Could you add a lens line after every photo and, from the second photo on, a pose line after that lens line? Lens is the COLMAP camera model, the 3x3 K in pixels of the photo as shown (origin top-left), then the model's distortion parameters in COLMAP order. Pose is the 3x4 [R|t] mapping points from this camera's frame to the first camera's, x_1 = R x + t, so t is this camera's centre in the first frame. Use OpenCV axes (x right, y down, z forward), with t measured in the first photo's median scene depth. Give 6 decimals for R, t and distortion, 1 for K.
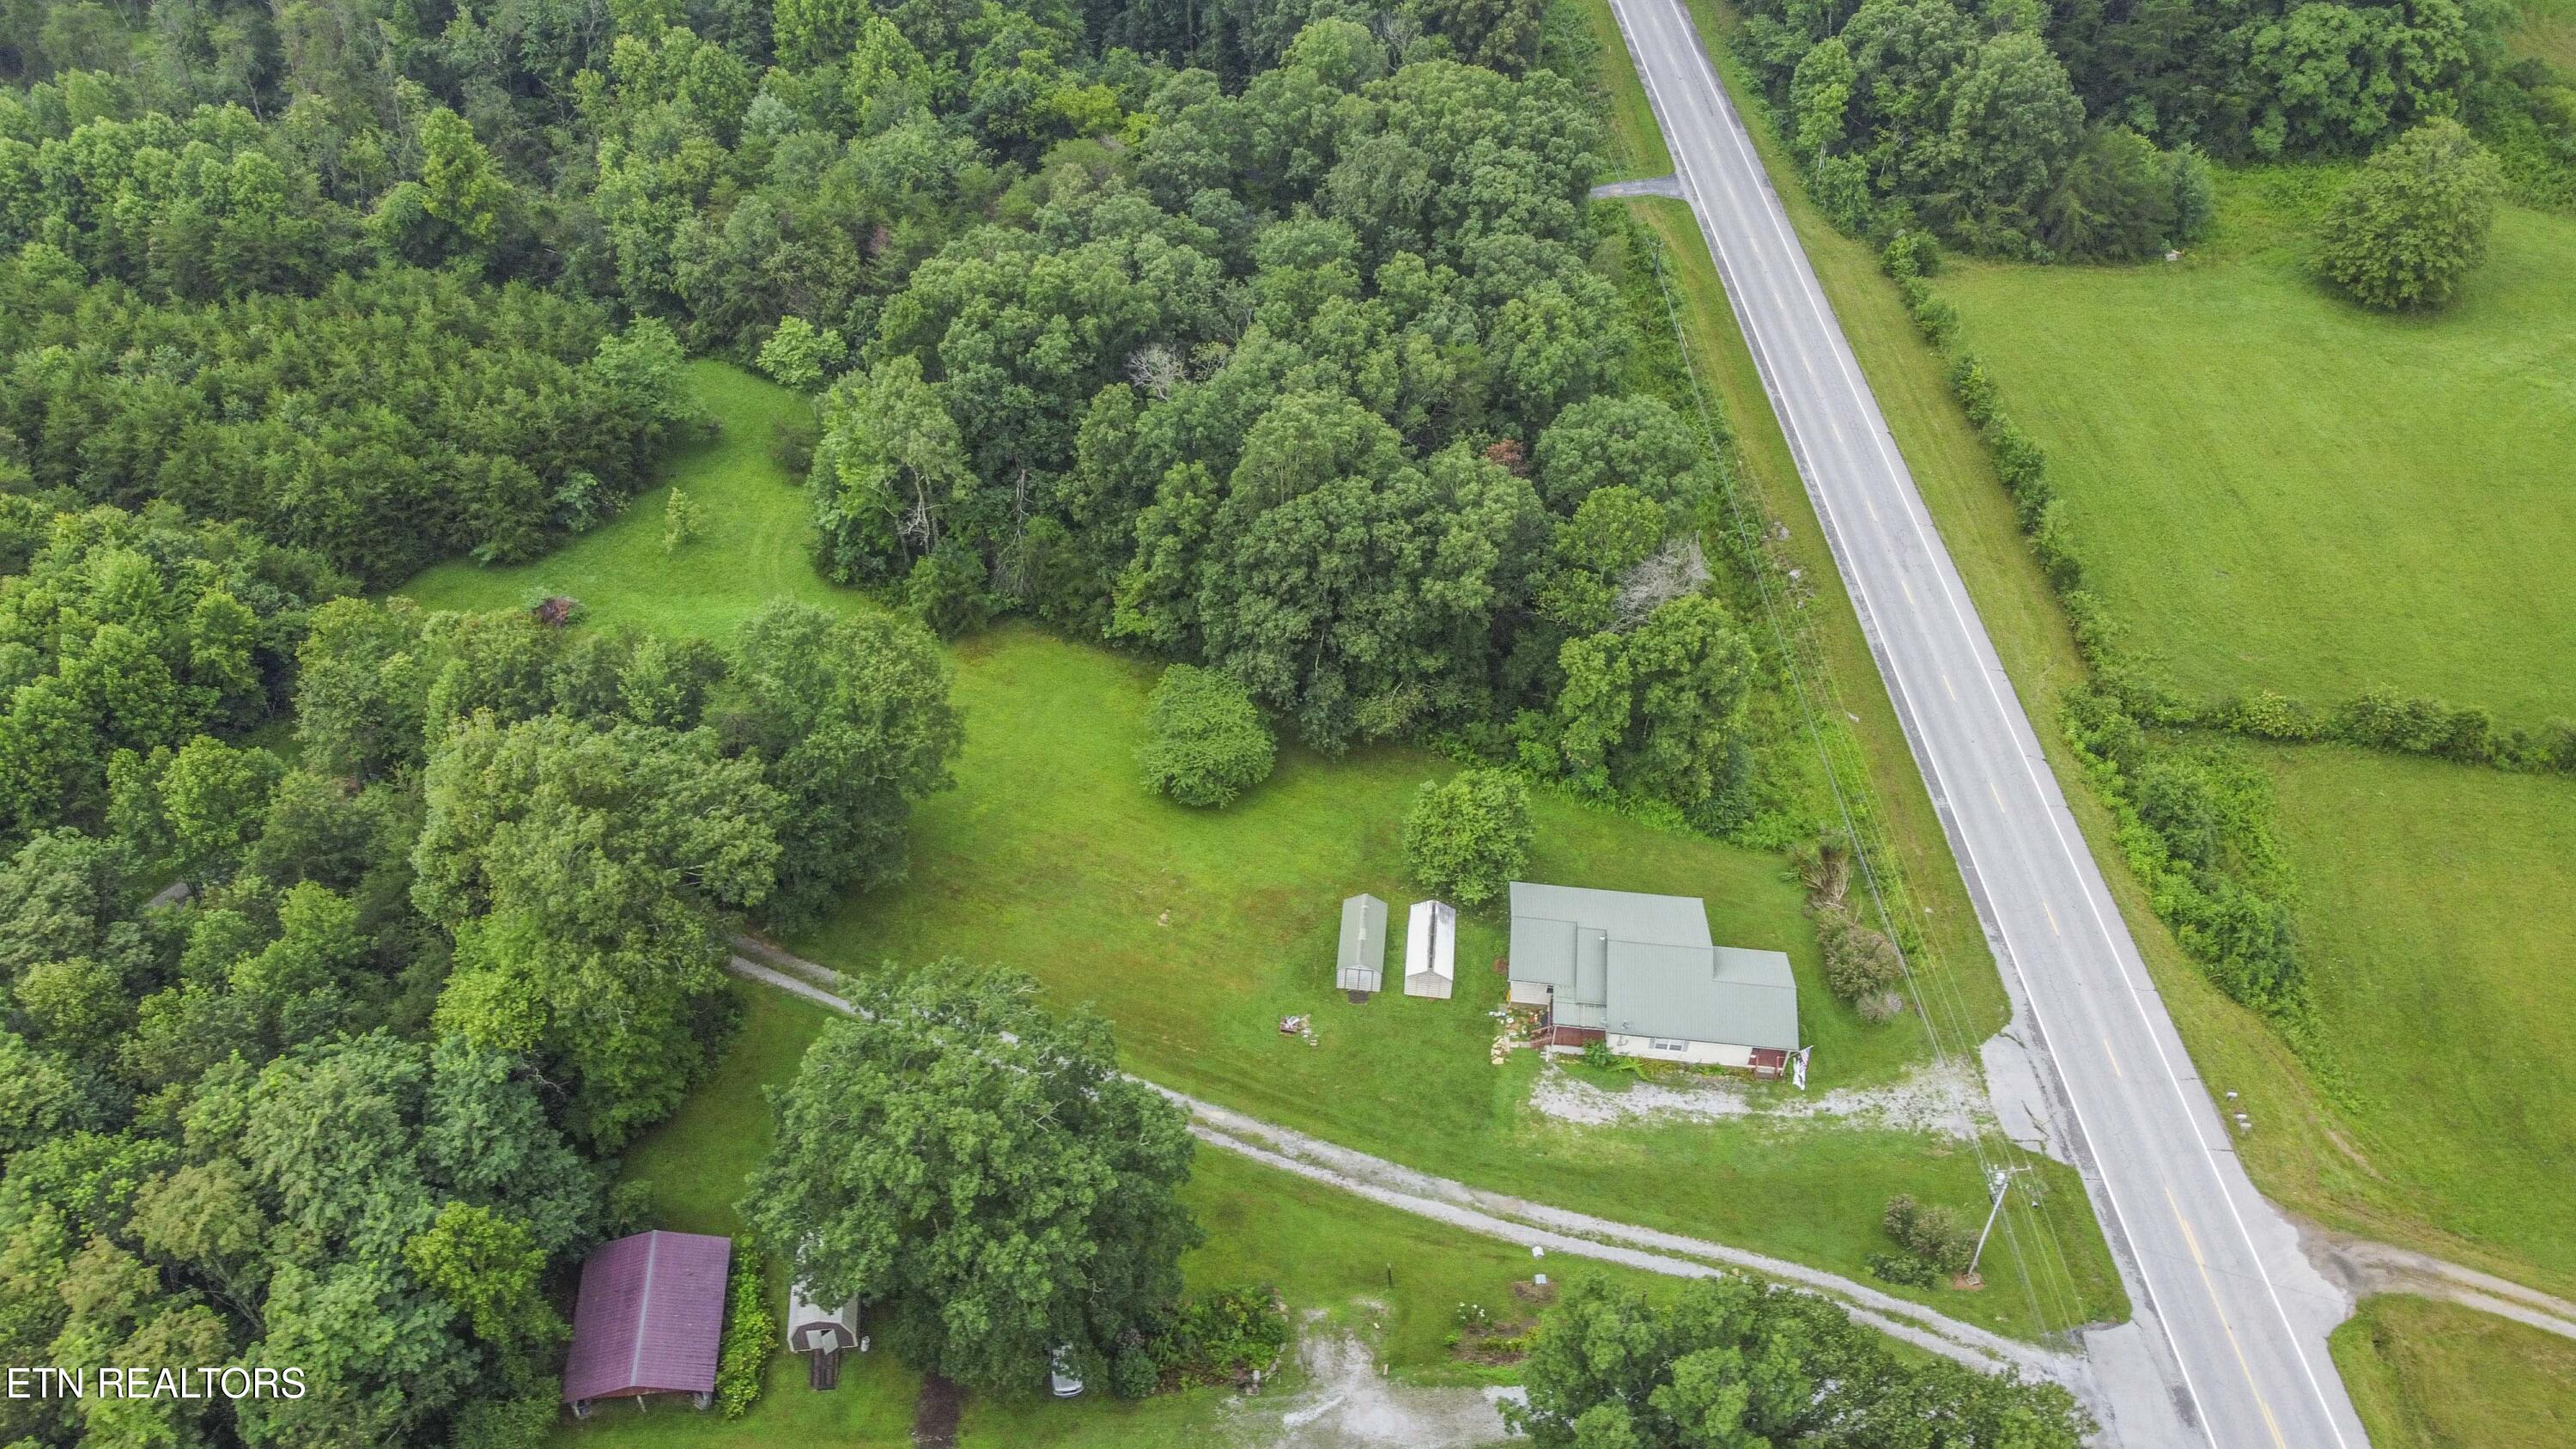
lens RADIAL K [[1946.9, 0, 1283.3], [0, 1946.9, 725.8], [0, 0, 1]] dist [0.000979, -0.002319]
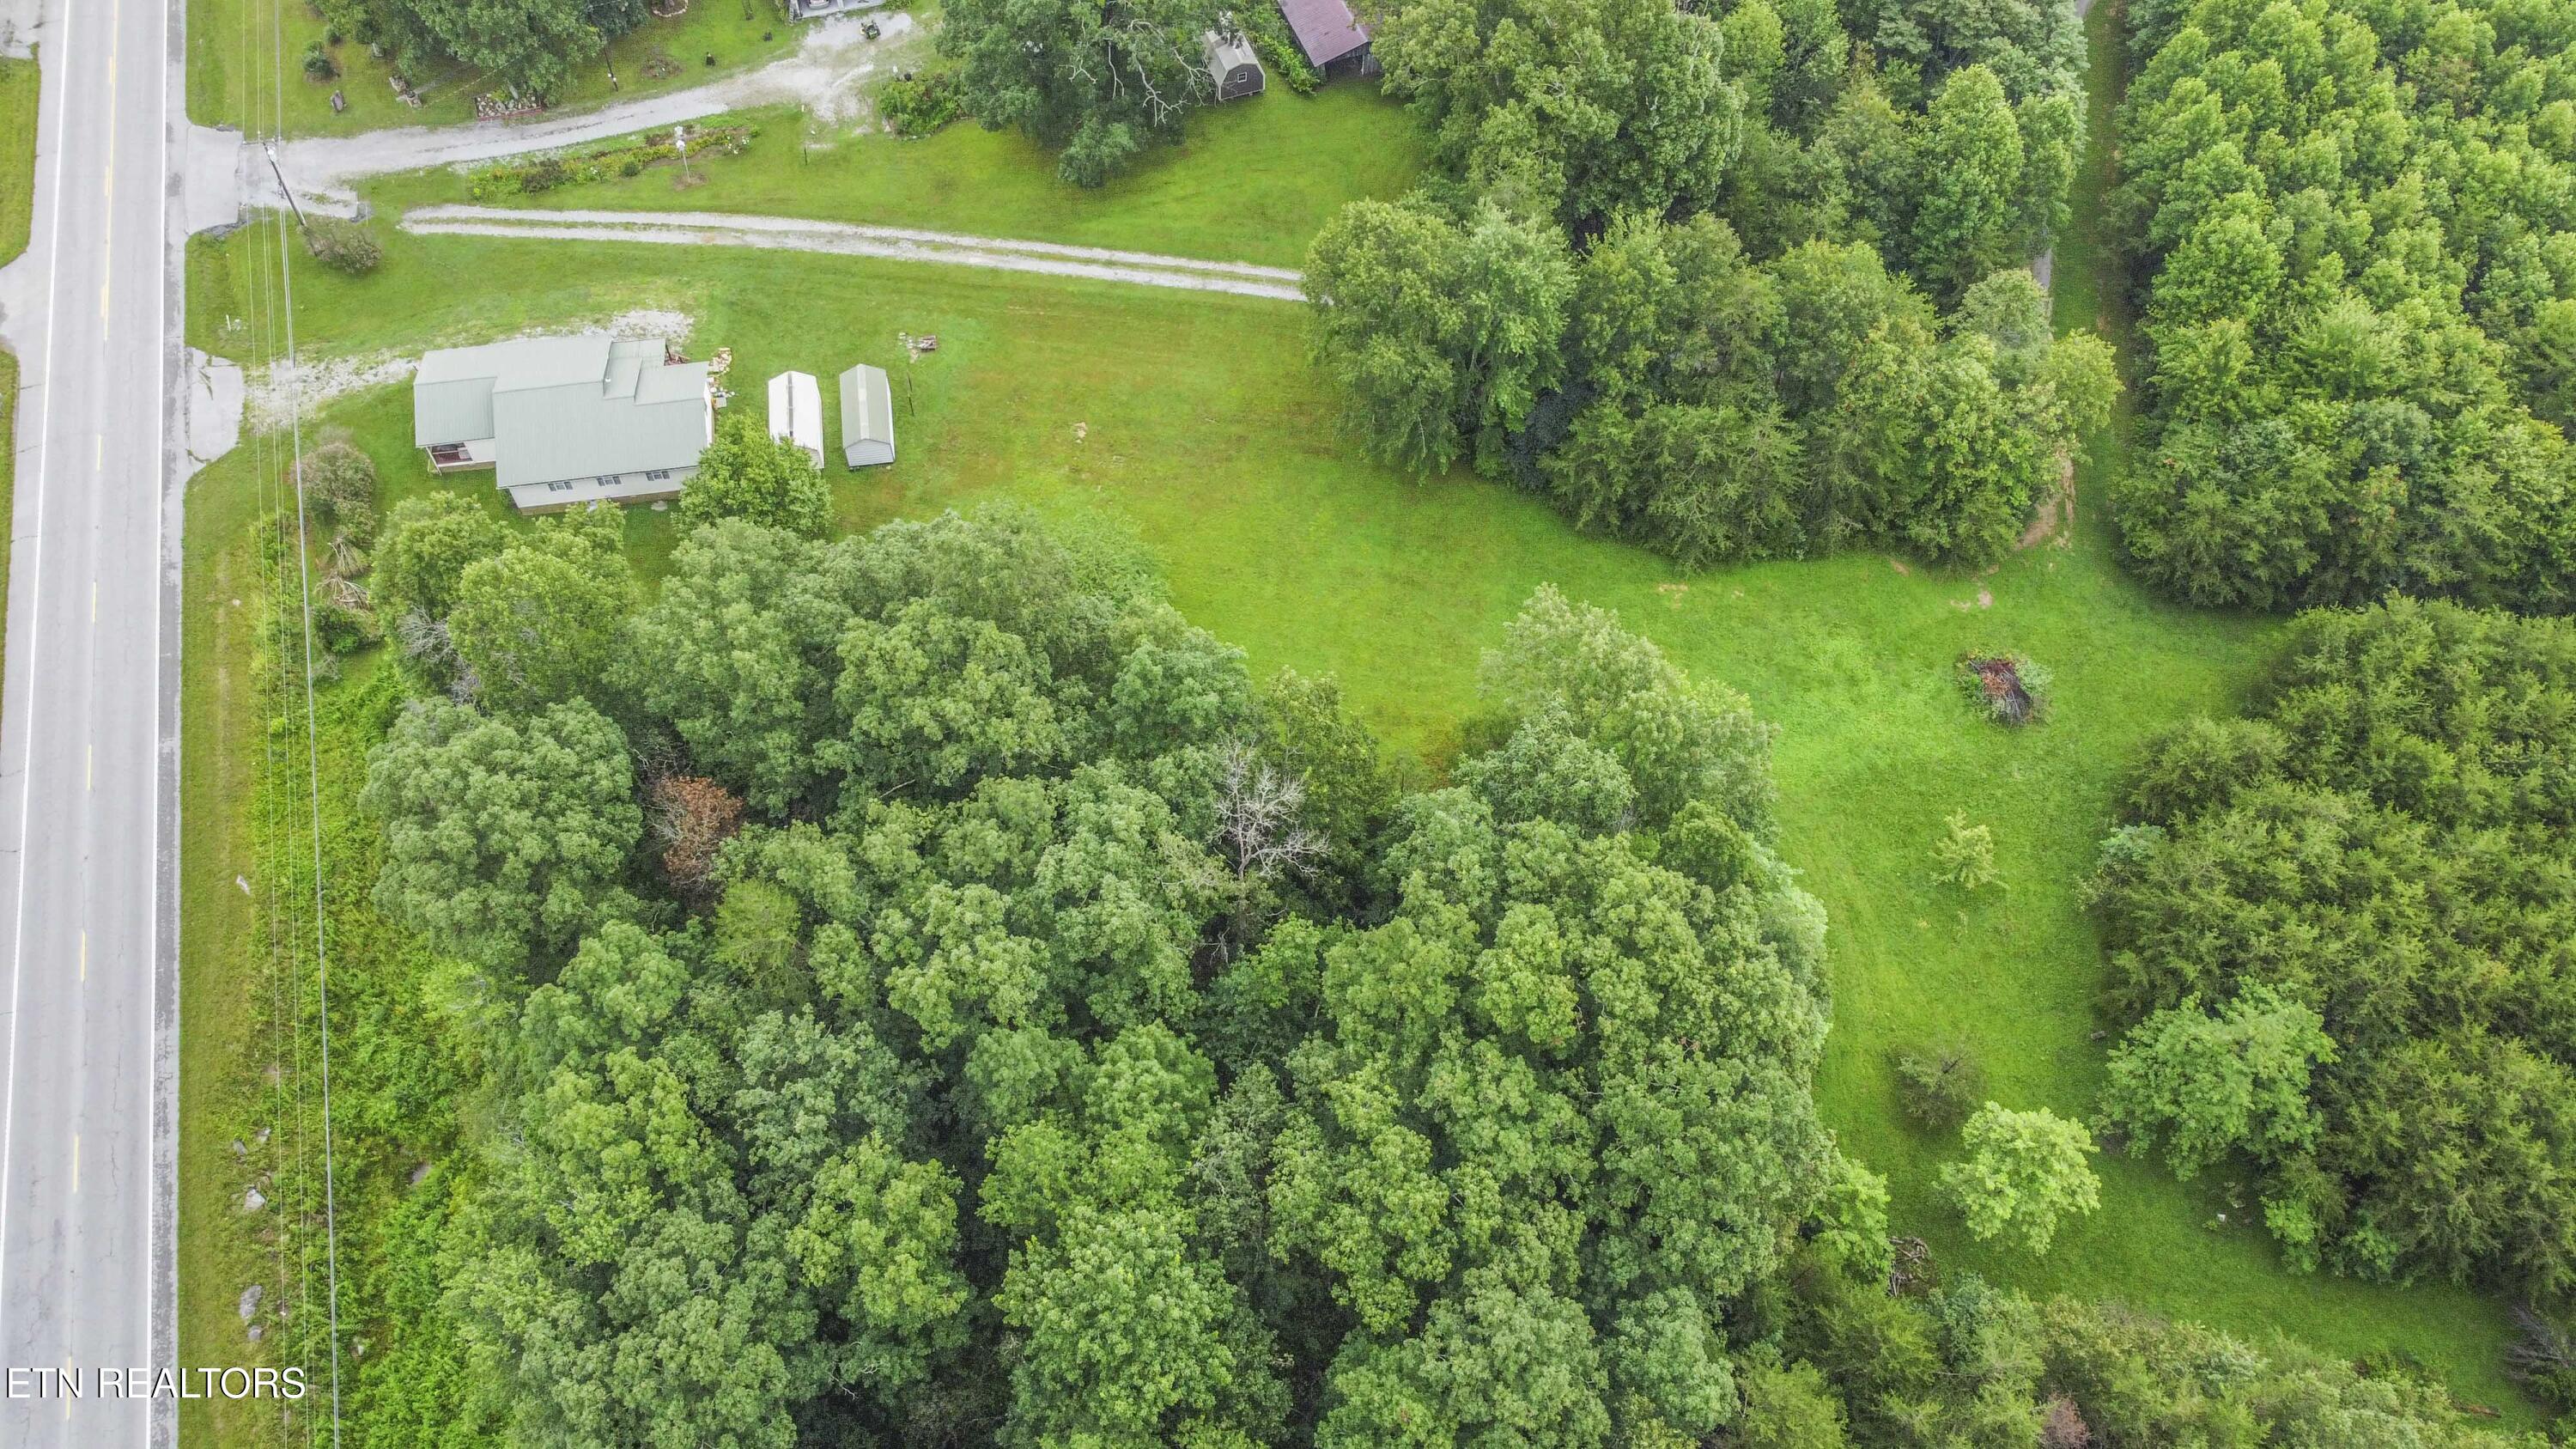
lens RADIAL K [[1946.9, 0, 1283.3], [0, 1946.9, 725.8], [0, 0, 1]] dist [0.000979, -0.002319]
pose [[-0.967311, 0.185712, -0.172686, 0.037902], [-0.202508, -0.155803, 0.966807, -0.957336], [0.152642, 0.970173, 0.188318, 1.061992]]
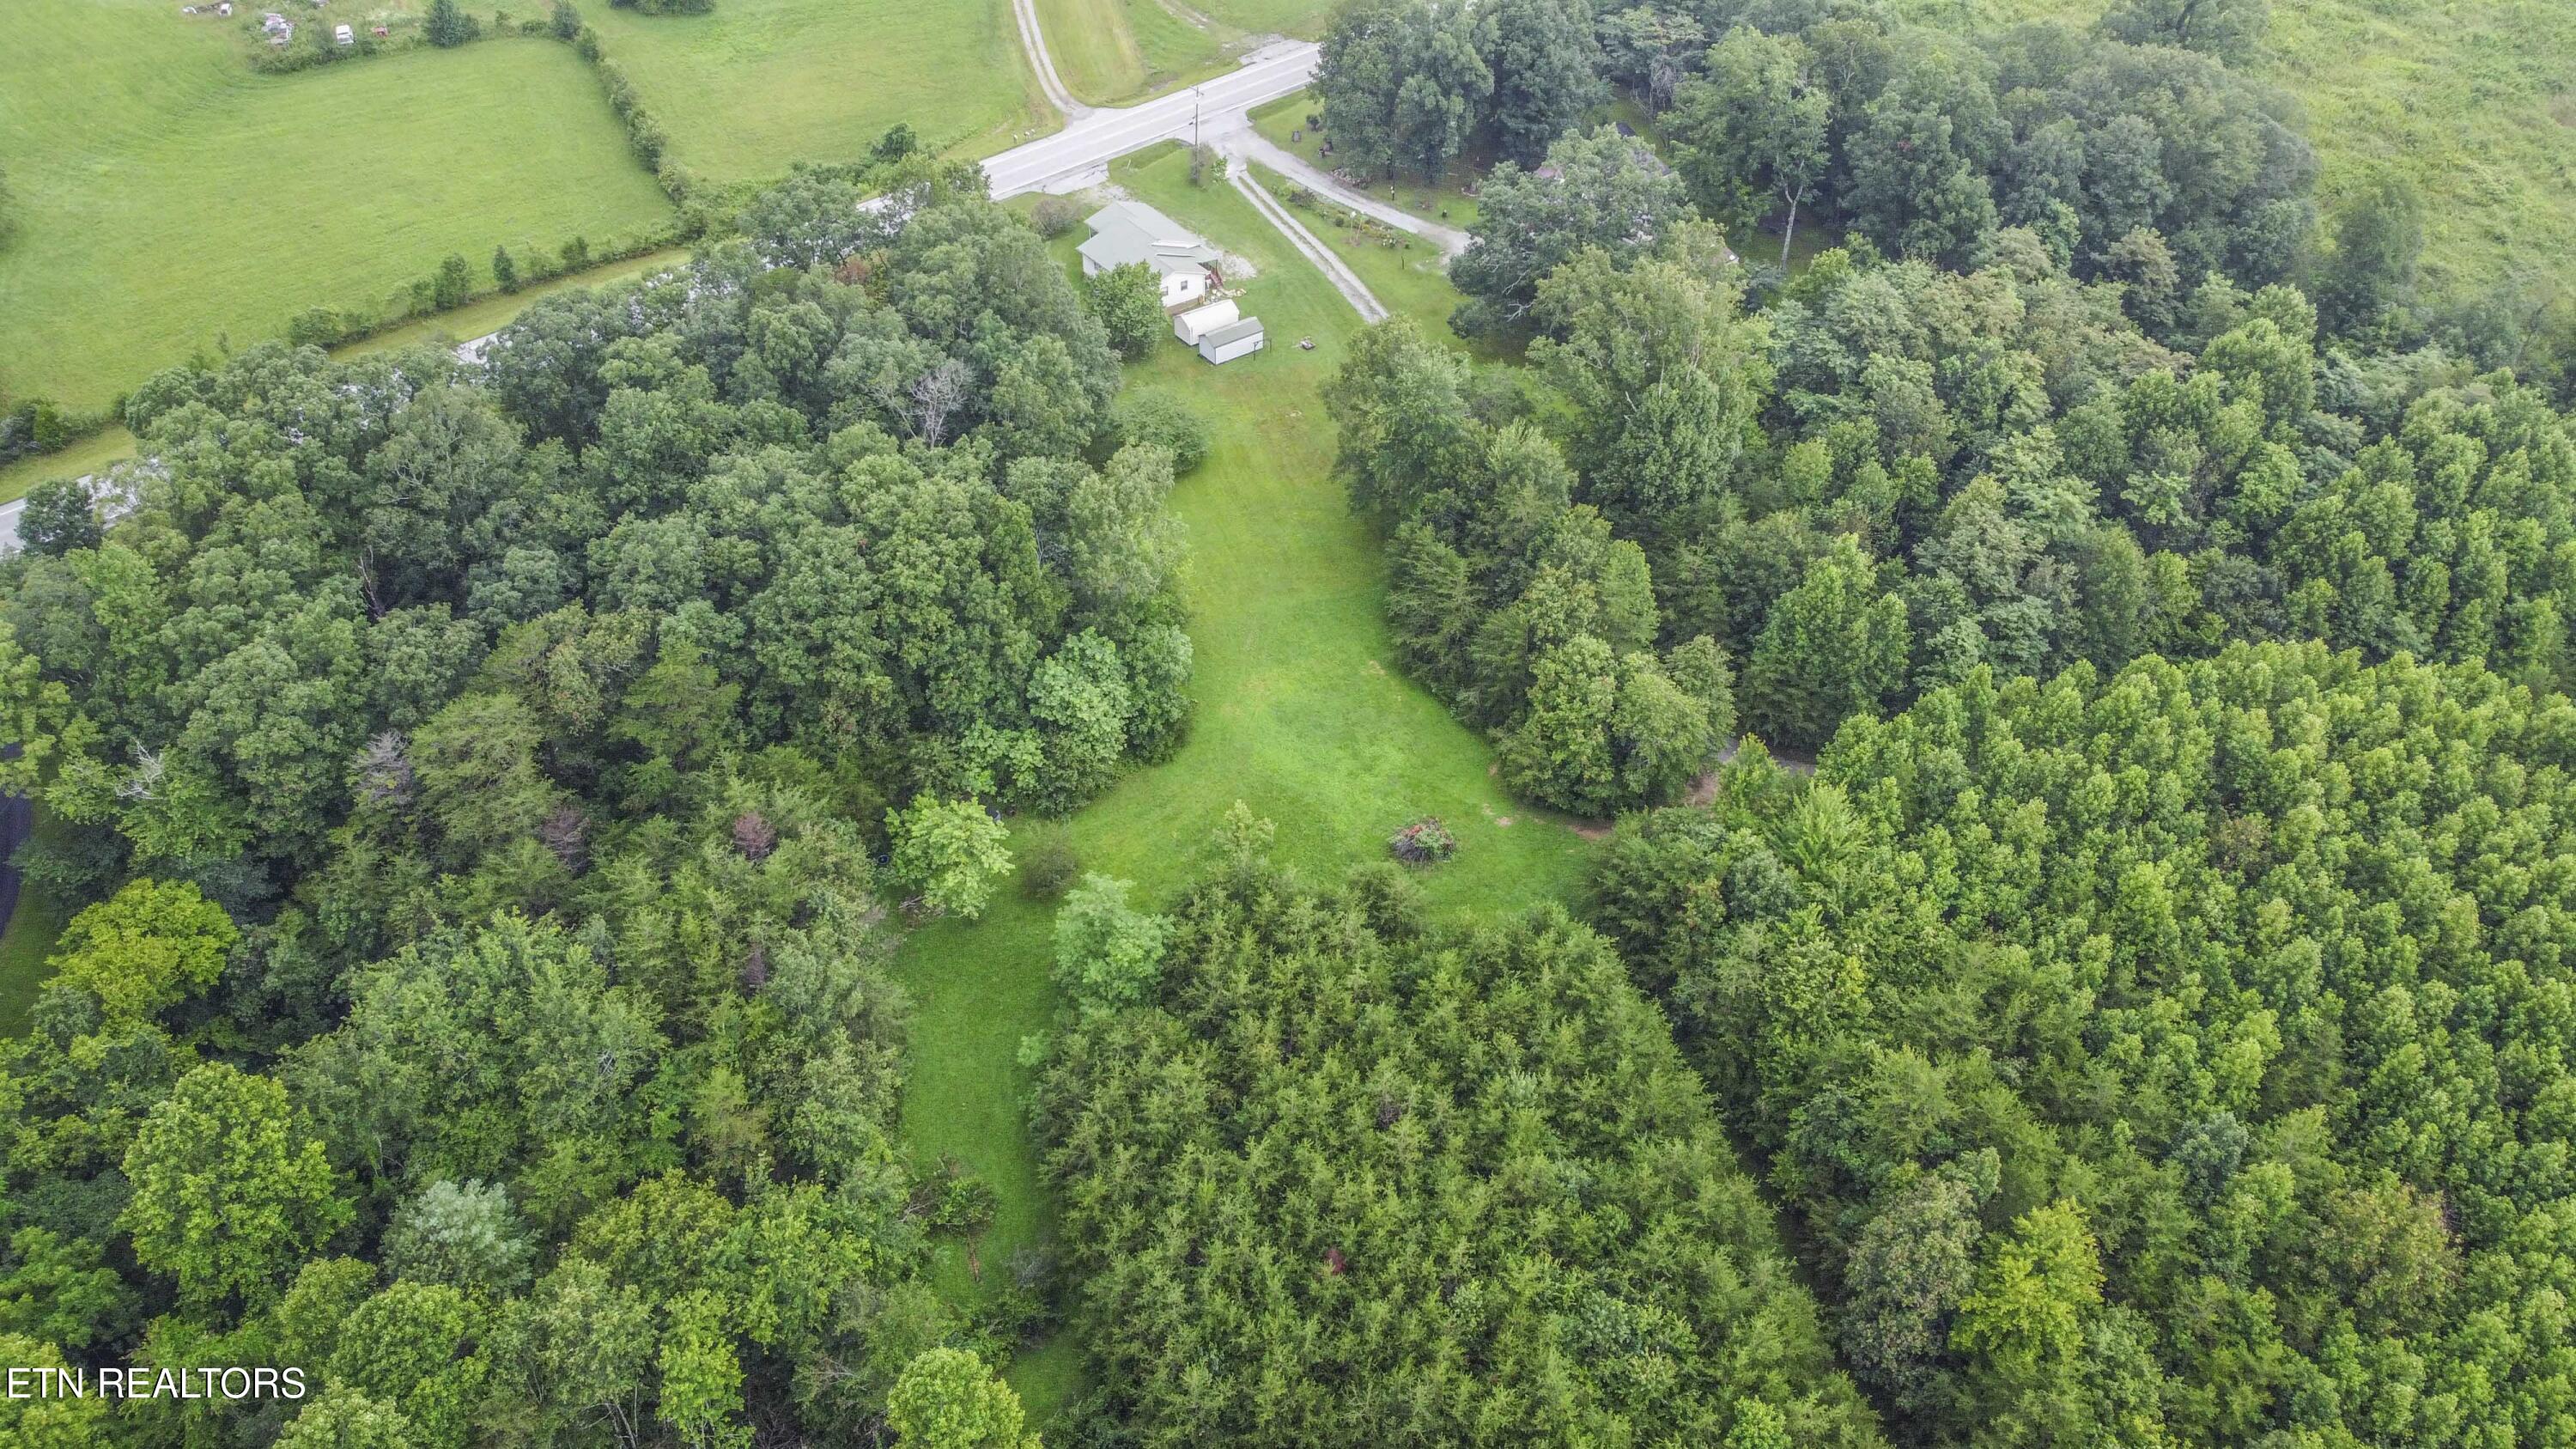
lens RADIAL K [[1934.2, 0, 1273.2], [0, 1934.2, 719.8], [0, 0, 1]] dist [0.008719, 0.003105]
pose [[-0.661051, -0.513378, 0.547225, -1.033343], [0.479245, 0.272287, 0.834376, -1.133829], [-0.577353, 0.813820, 0.066038, 1.195819]]
